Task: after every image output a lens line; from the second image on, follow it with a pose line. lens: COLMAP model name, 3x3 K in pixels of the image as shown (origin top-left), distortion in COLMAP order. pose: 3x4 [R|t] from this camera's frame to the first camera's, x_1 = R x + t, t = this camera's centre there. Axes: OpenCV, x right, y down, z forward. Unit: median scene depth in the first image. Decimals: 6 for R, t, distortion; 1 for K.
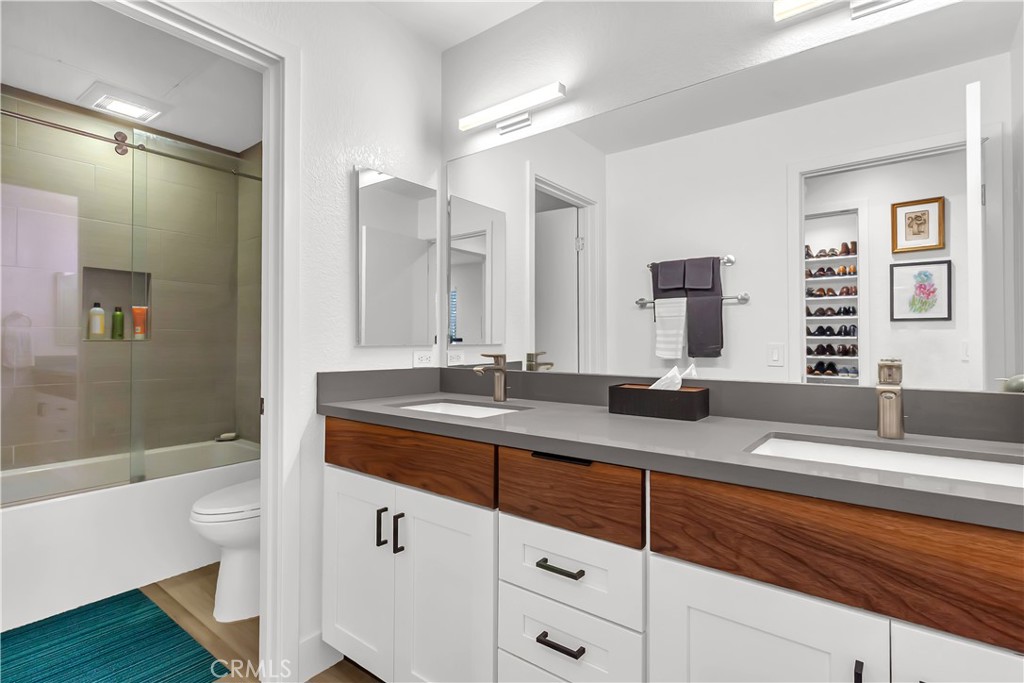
lens RADIAL K [[477.9, 0, 518.3], [0, 477.9, 341.9], [0, 0, 1]] dist [0.003553, 0.000830]
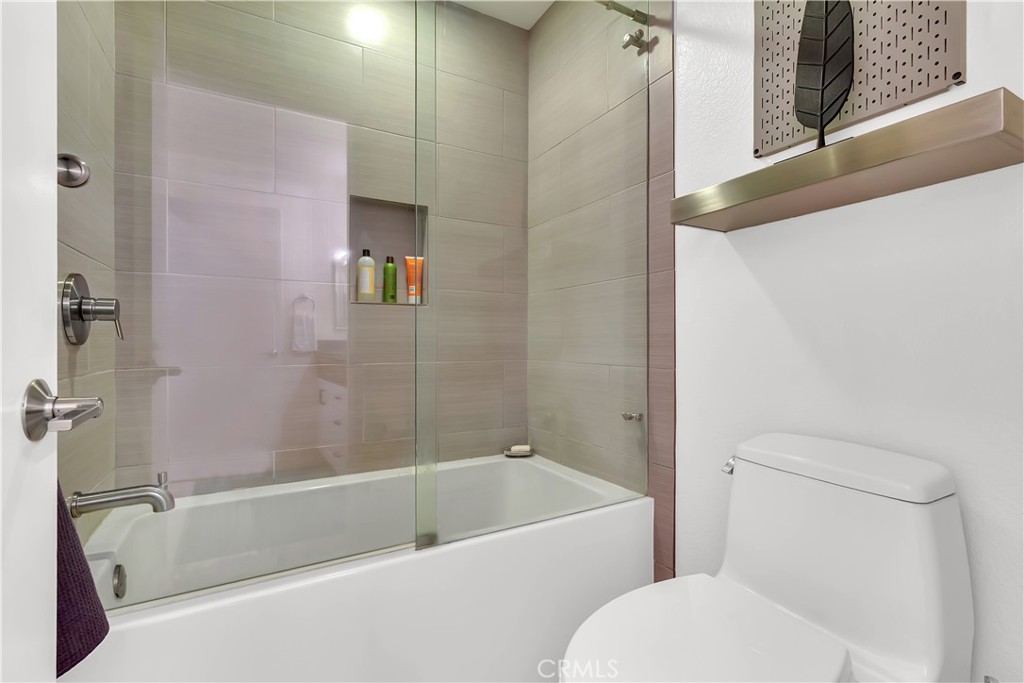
lens RADIAL K [[477.9, 0, 512.1], [0, 477.9, 341.6], [0, 0, 1]] dist [0.003553, 0.000830]
pose [[0.908189, -0.007050, -0.418500, -0.374642], [0.006741, 0.999975, -0.002216, 0.052535], [0.418505, -0.000808, 0.908214, 0.432486]]
